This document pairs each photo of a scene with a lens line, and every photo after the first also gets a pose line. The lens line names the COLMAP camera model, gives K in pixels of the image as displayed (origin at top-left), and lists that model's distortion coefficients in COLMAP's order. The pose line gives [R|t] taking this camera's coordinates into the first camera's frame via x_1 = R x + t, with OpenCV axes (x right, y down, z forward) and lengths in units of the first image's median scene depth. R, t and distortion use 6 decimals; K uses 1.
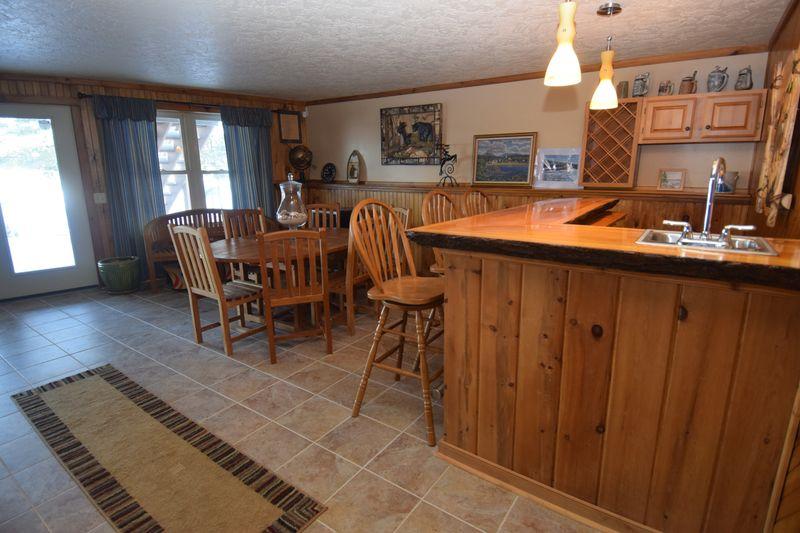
lens RADIAL K [[415.2, 0, 399.6], [0, 415.2, 265.4], [0, 0, 1]] dist [0.018902, -0.027349]
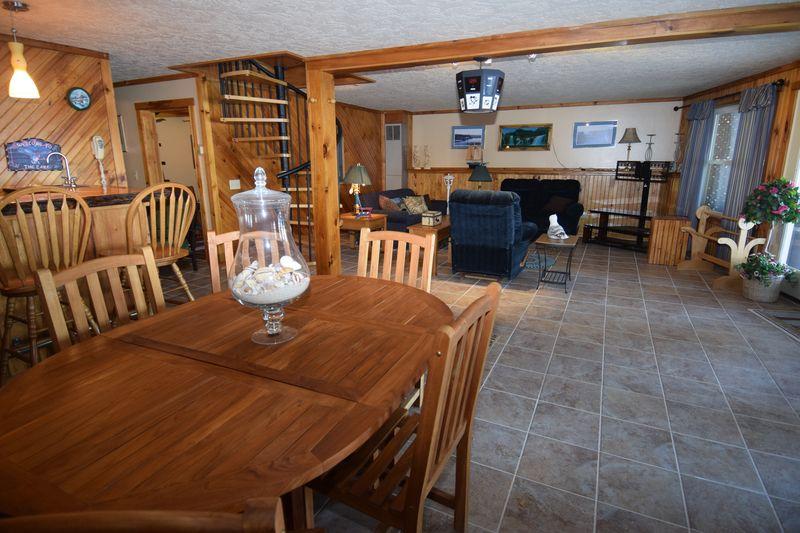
lens RADIAL K [[415.2, 0, 399.4], [0, 415.2, 263.1], [0, 0, 1]] dist [0.018902, -0.027349]
pose [[-0.988286, 0.043509, -0.146278, -0.251451], [-0.029074, 0.887268, 0.460337, -0.241797], [0.149816, 0.459198, -0.875610, 1.047281]]
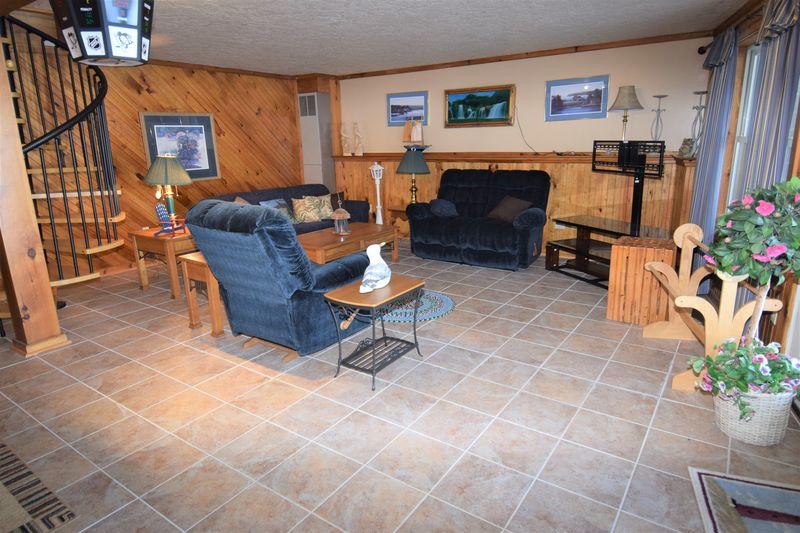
lens RADIAL K [[482.6, 0, 403.2], [0, 482.6, 267.1], [0, 0, 1]] dist [0.023030, -0.008678]
pose [[-0.999521, 0.030095, -0.007146, -0.773208], [0.023038, 0.878465, 0.477251, -0.184457], [0.020641, 0.476858, -0.878738, 0.781156]]
